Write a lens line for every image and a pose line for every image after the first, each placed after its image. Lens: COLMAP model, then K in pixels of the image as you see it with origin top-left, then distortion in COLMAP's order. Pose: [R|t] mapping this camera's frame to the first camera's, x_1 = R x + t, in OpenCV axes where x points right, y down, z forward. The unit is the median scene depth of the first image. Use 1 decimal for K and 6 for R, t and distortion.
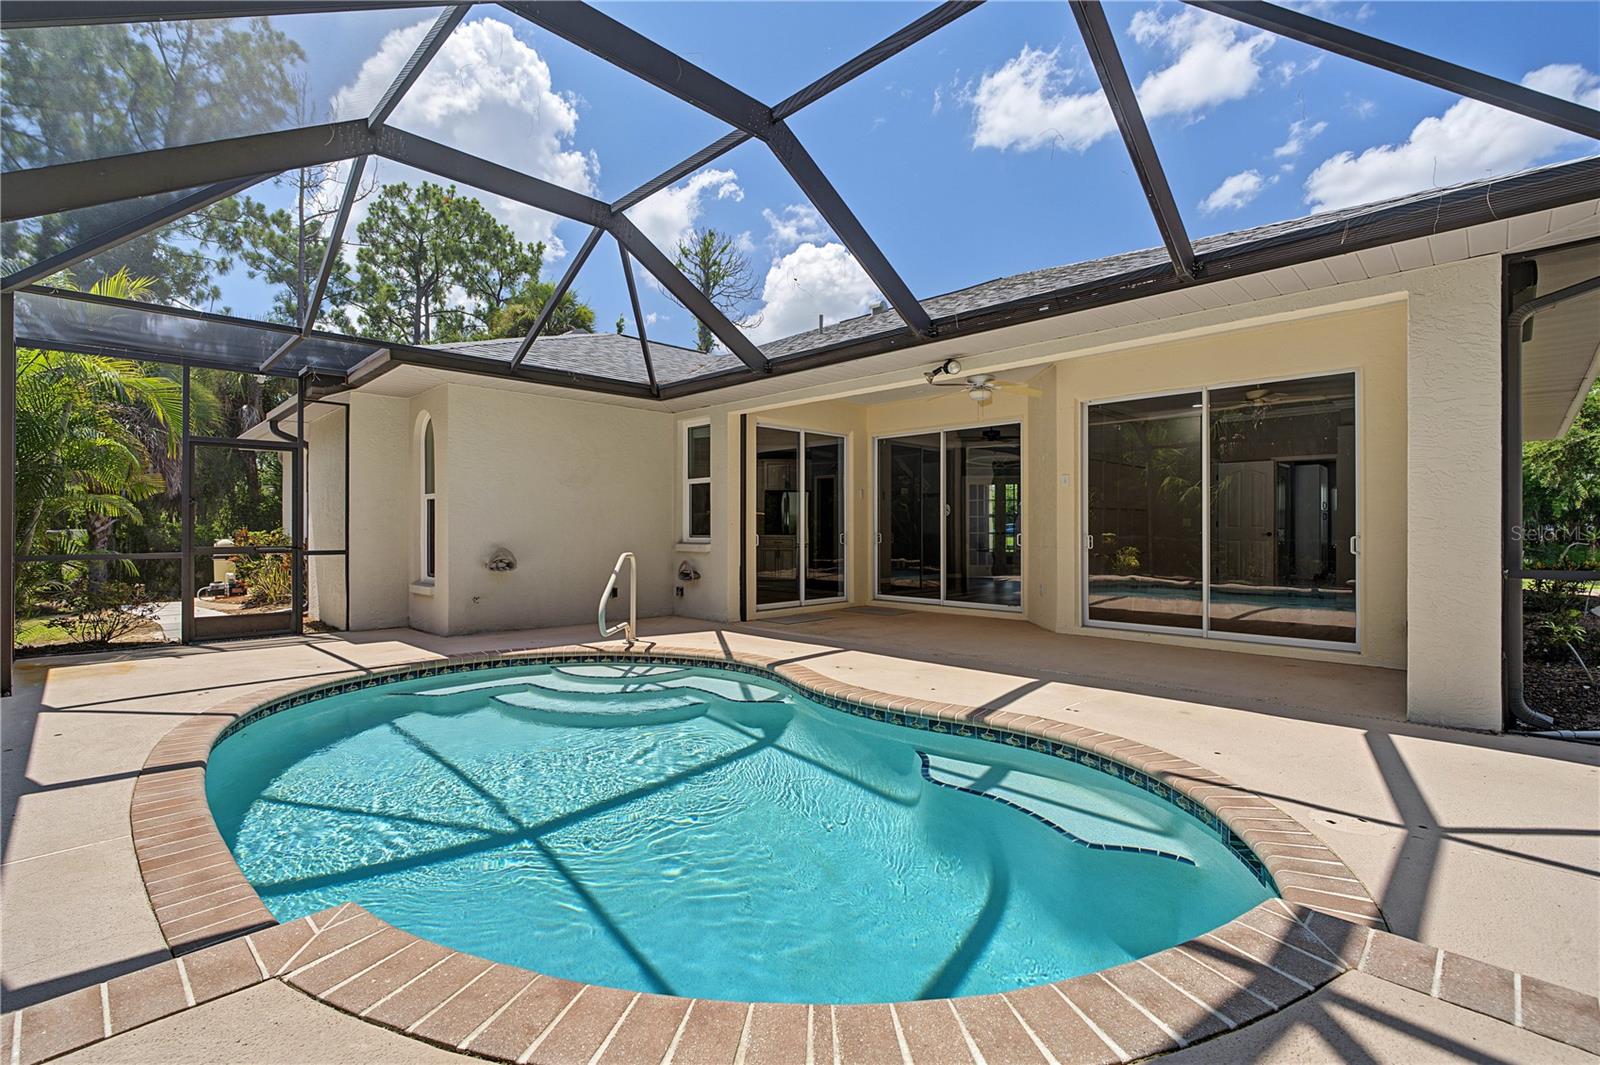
lens RADIAL K [[720.9, 0, 804.4], [0, 720.9, 530.9], [0, 0, 1]] dist [-0.008343, 0.001195]
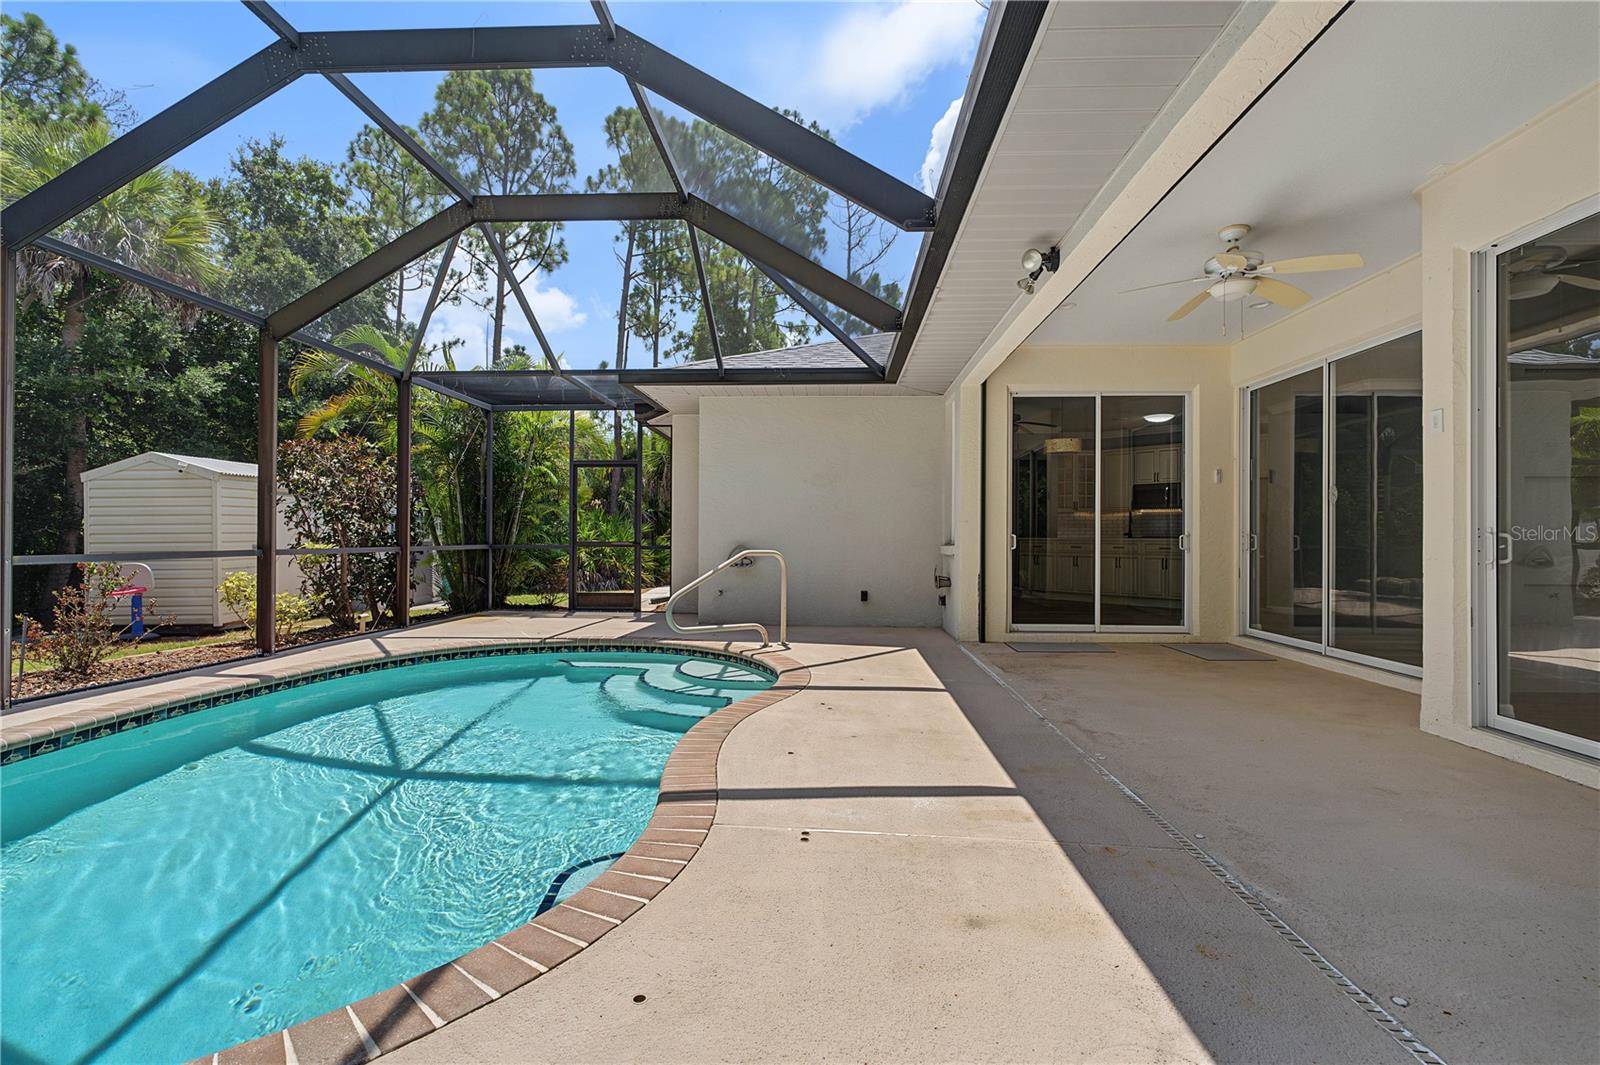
lens RADIAL K [[720.9, 0, 804.4], [0, 720.9, 530.9], [0, 0, 1]] dist [-0.008343, 0.001195]
pose [[0.655268, 0.000230, -0.755396, 0.379328], [-0.003460, 0.999990, -0.002697, 0.003622], [0.755388, 0.004382, 0.655263, 0.308440]]
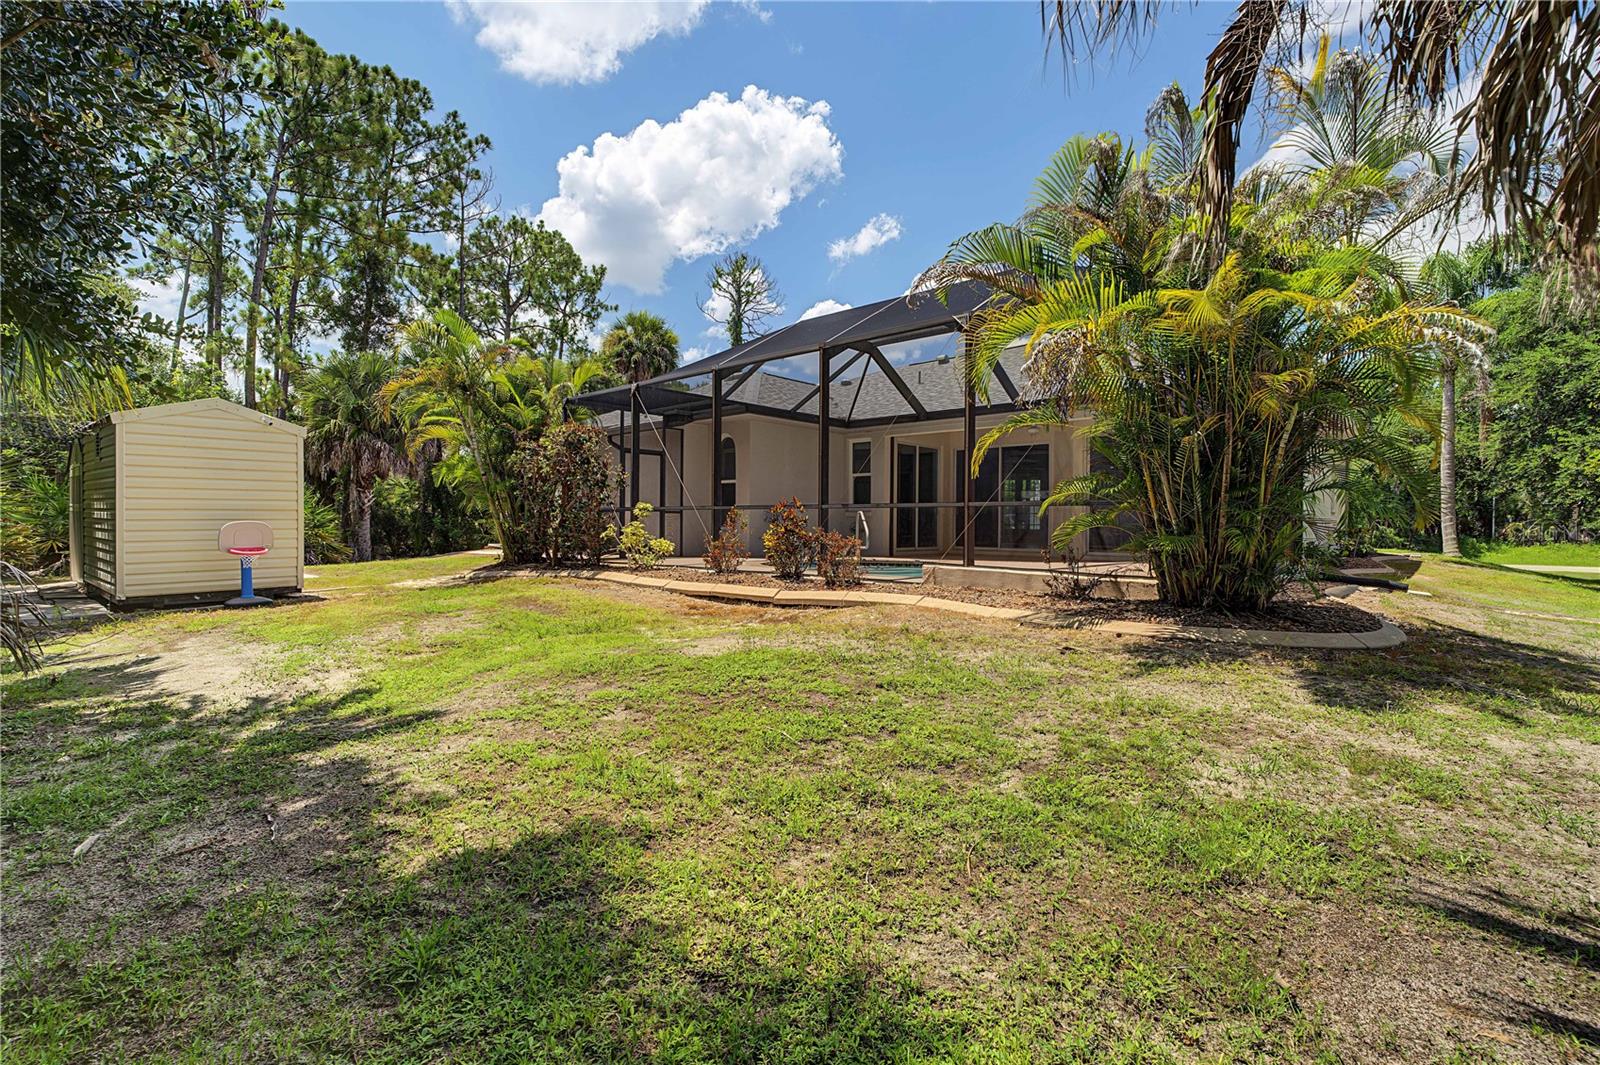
lens RADIAL K [[720.9, 0, 804.4], [0, 720.9, 530.9], [0, 0, 1]] dist [-0.008343, 0.001195]
pose [[0.998462, 0.001300, 0.055424, -0.365337], [-0.002198, 0.999867, 0.016142, 0.034197], [-0.055396, -0.016239, 0.998332, -0.664570]]
